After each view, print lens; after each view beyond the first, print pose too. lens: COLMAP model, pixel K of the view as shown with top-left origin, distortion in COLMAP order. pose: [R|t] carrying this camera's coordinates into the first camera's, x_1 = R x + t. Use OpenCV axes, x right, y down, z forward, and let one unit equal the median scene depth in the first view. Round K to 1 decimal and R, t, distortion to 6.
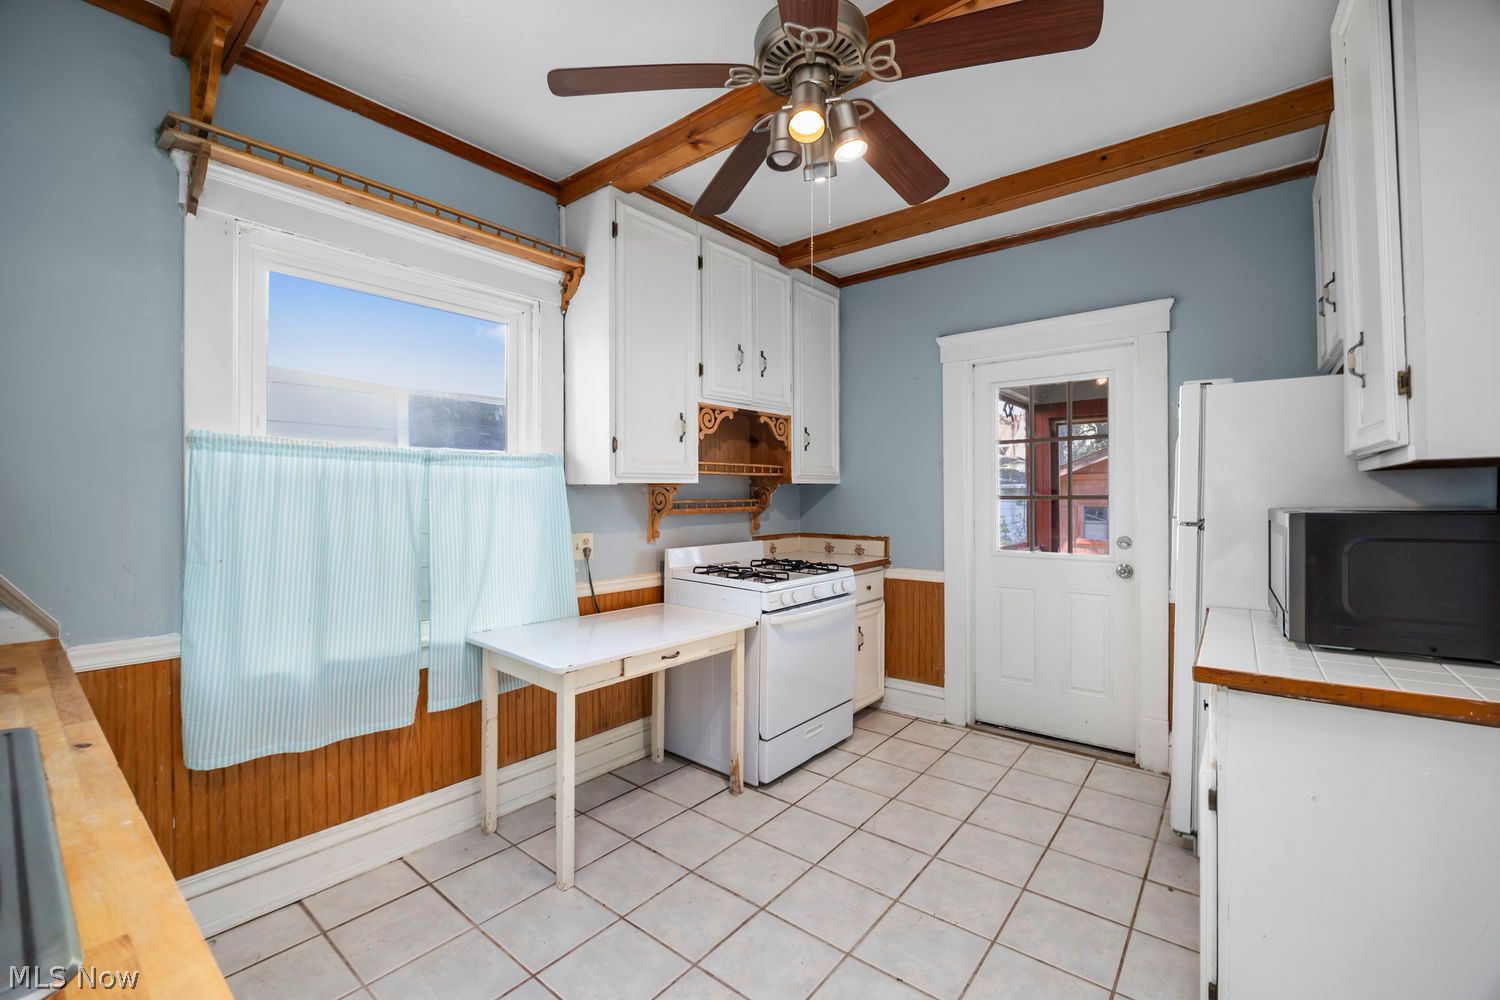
lens RADIAL K [[620.5, 0, 746.0], [0, 620.5, 500.4], [0, 0, 1]] dist [-0.020514, -0.000280]
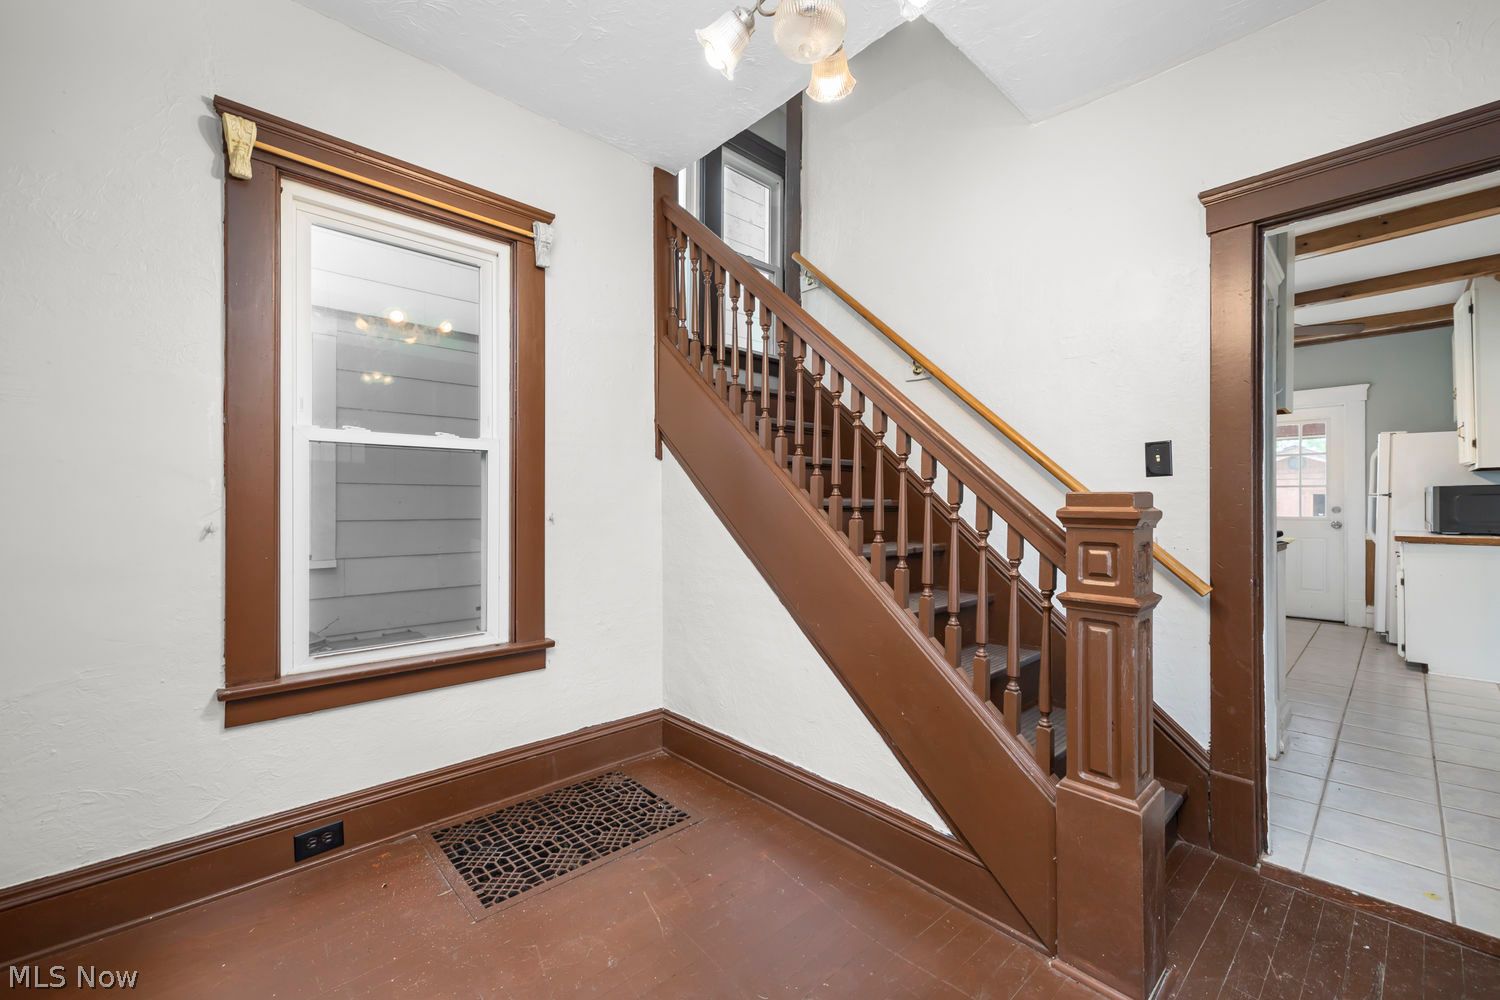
lens RADIAL K [[599.5, 0, 748.1], [0, 599.5, 500.9], [0, 0, 1]] dist [-0.001888, -0.000420]
pose [[0.988764, -0.001275, -0.149482, -0.893188], [0.001041, 0.999998, -0.001644, 0.043499], [0.149484, 0.001470, 0.988763, -1.079285]]
